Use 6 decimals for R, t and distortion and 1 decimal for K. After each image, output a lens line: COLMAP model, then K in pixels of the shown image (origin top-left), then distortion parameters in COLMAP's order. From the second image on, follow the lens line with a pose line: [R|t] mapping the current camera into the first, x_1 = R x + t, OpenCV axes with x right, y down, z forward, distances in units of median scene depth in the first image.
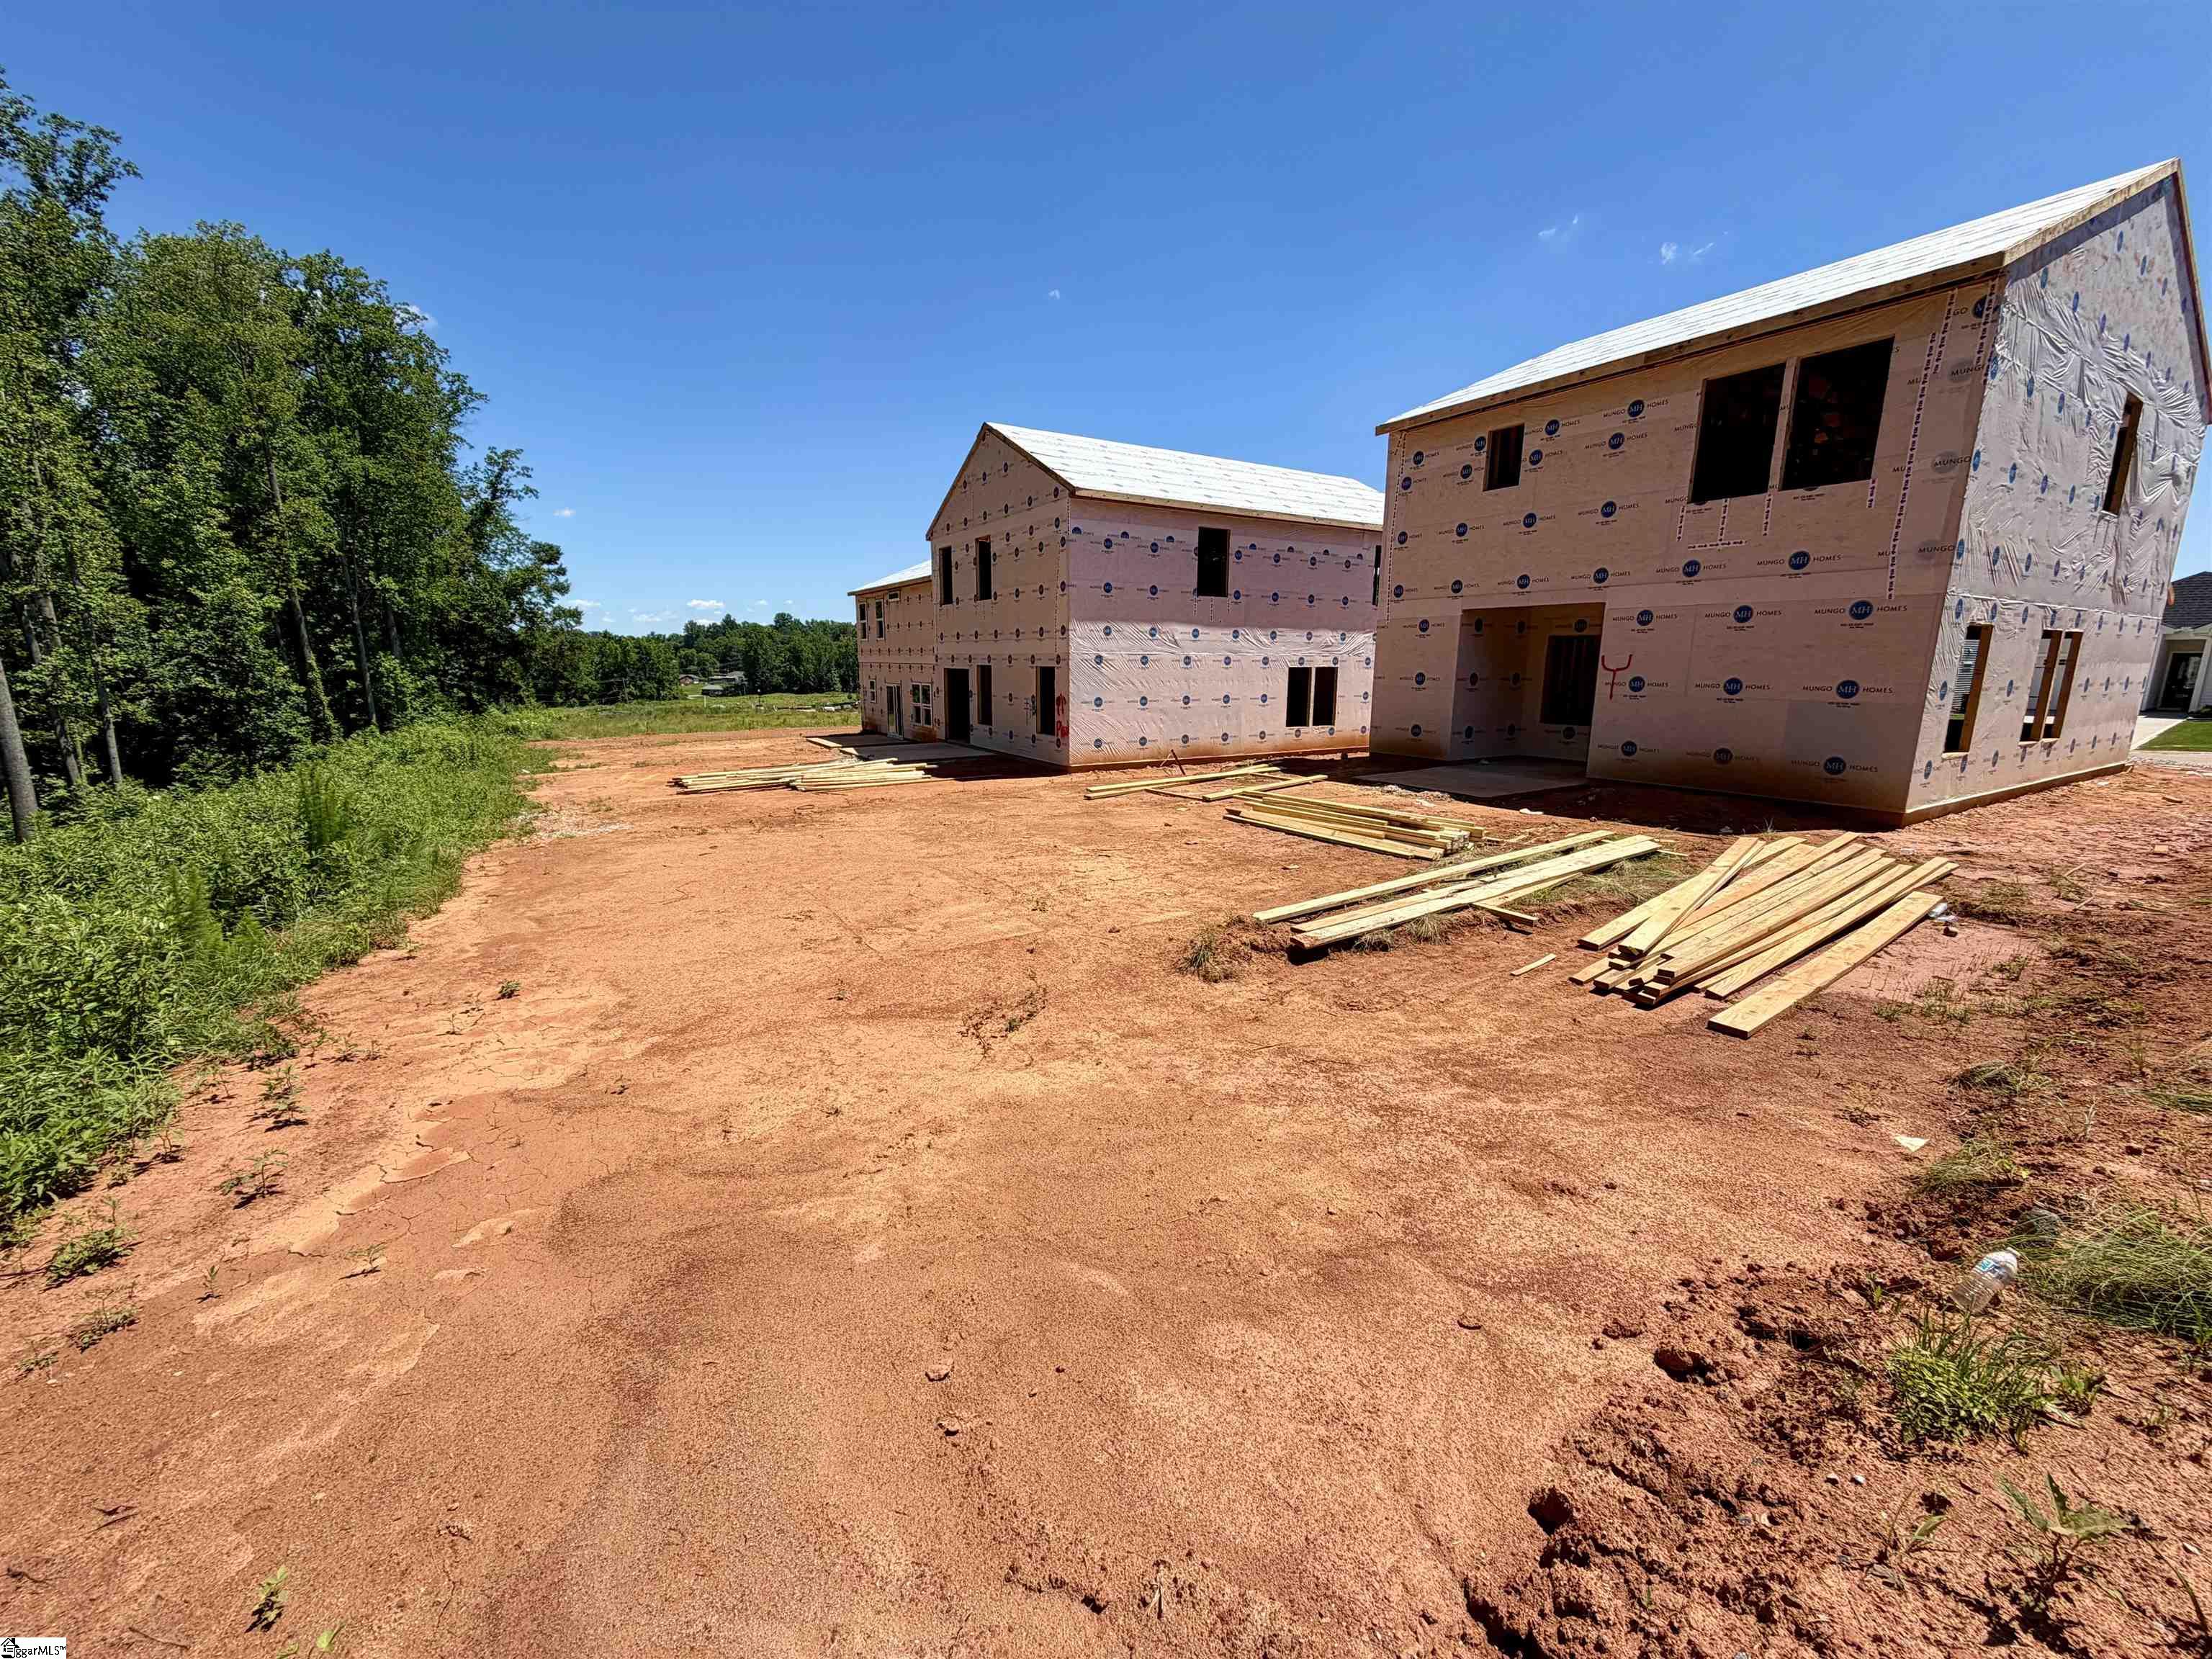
lens RADIAL K [[886.6, 0, 1098.1], [0, 886.6, 833.9], [0, 0, 1]] dist [-0.003211, -0.000279]
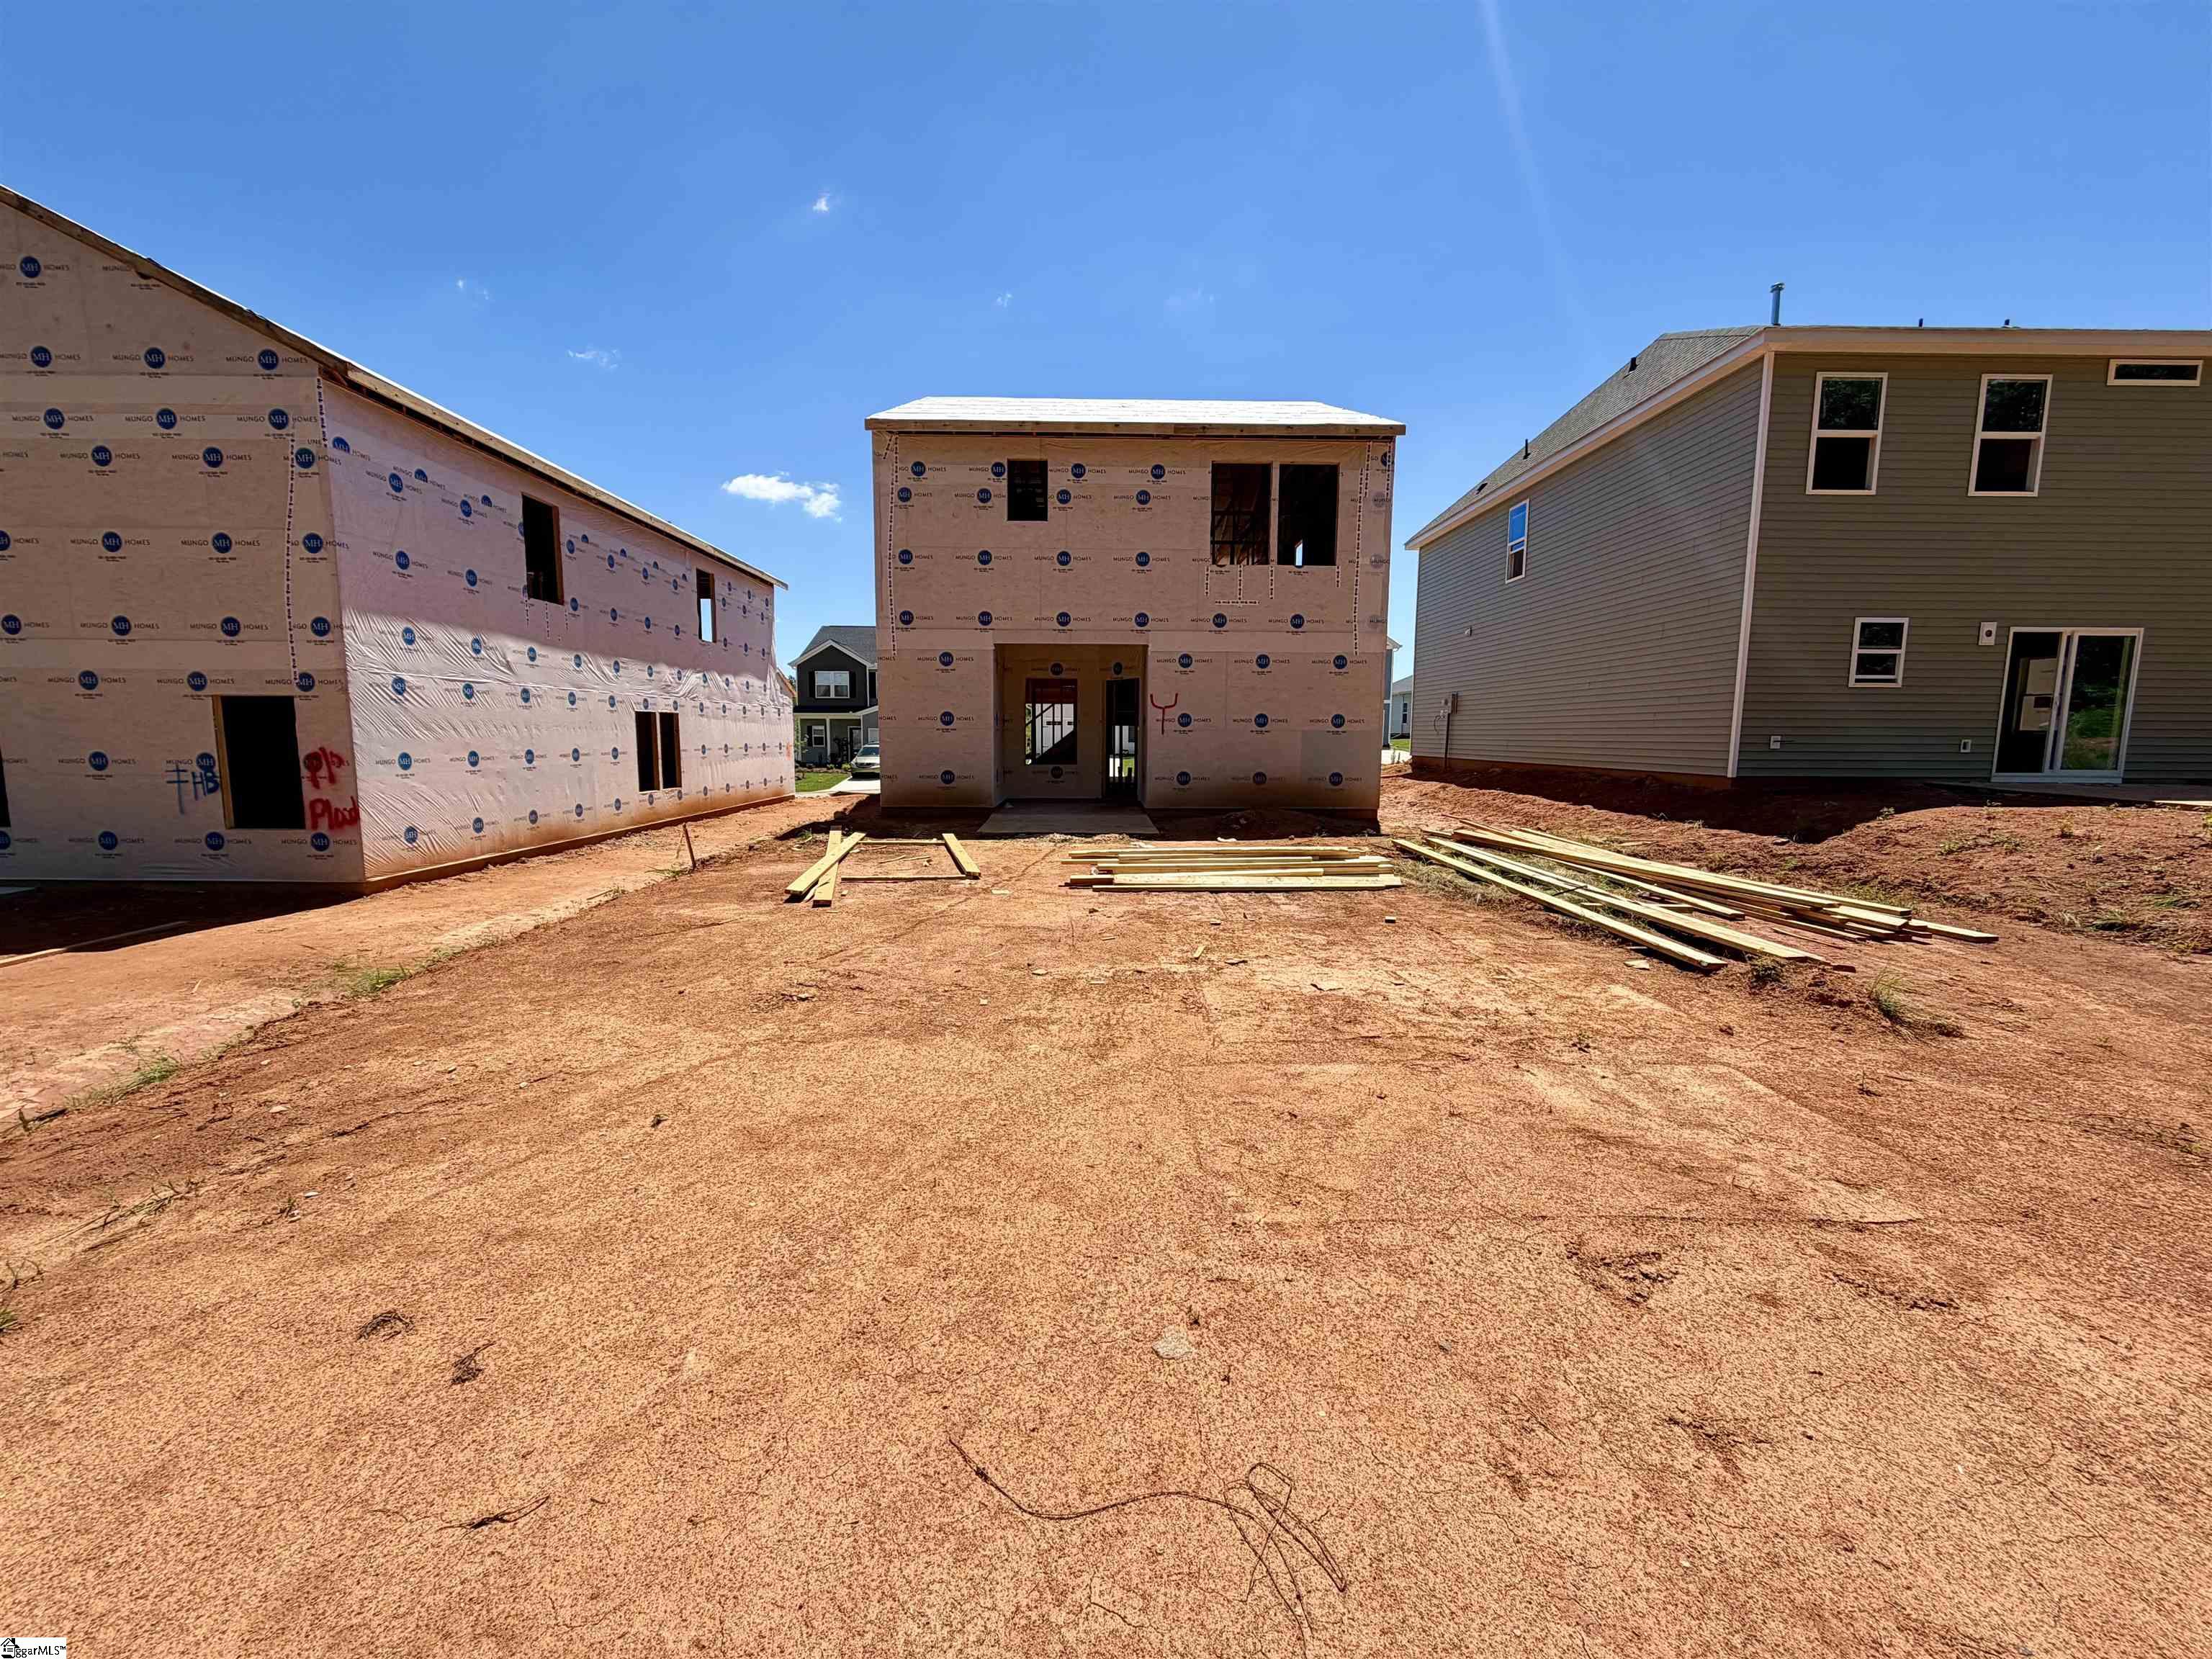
lens RADIAL K [[880.1, 0, 1109.4], [0, 880.1, 833.2], [0, 0, 1]] dist [-0.000962, -0.000486]
pose [[0.502948, -0.098319, 0.858706, -0.266241], [0.162817, 0.986499, 0.017588, -0.043206], [-0.848843, 0.130967, 0.512166, 0.359023]]
